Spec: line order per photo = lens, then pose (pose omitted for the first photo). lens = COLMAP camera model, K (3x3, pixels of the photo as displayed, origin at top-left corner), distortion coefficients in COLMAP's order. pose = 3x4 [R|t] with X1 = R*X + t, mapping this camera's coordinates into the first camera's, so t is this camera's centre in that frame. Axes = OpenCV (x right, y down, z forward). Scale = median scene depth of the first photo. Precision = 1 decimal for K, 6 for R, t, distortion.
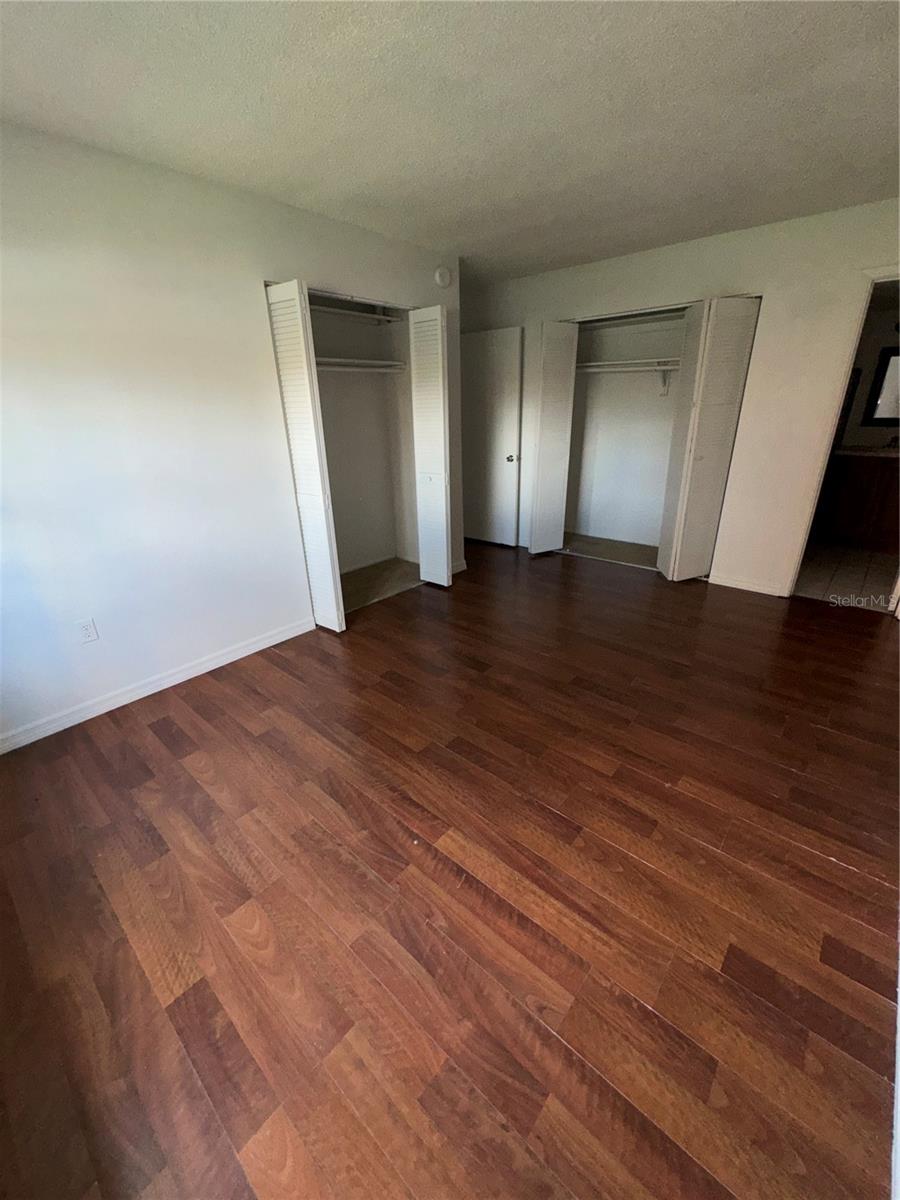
lens RADIAL K [[484.4, 0, 450.6], [0, 484.4, 598.8], [0, 0, 1]] dist [0.005564, -0.000489]
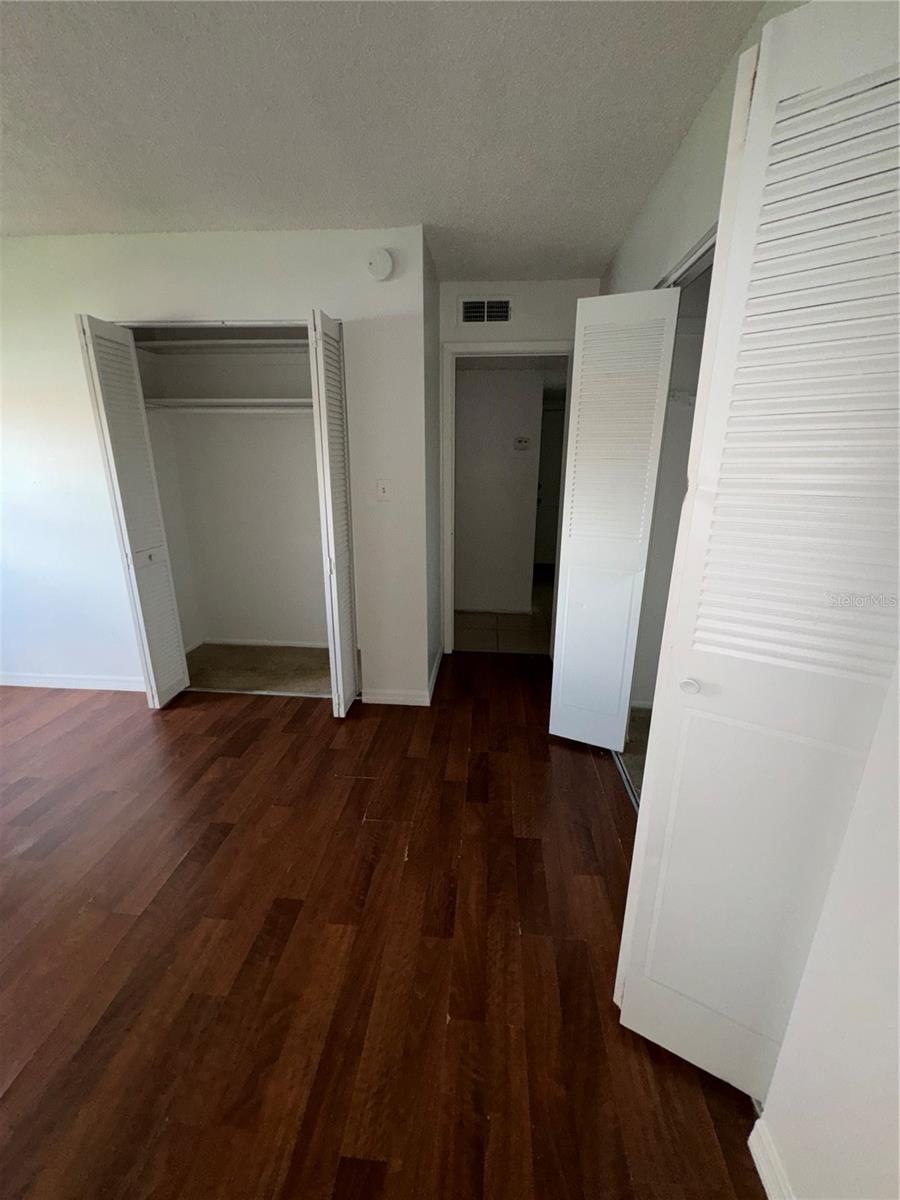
lens RADIAL K [[484.4, 0, 450.6], [0, 484.4, 598.8], [0, 0, 1]] dist [0.005564, -0.000489]
pose [[0.588475, 0.260727, -0.765322, 1.267991], [-0.321218, 0.944060, 0.074627, -0.641463], [0.741968, 0.201919, 0.639306, 1.476308]]
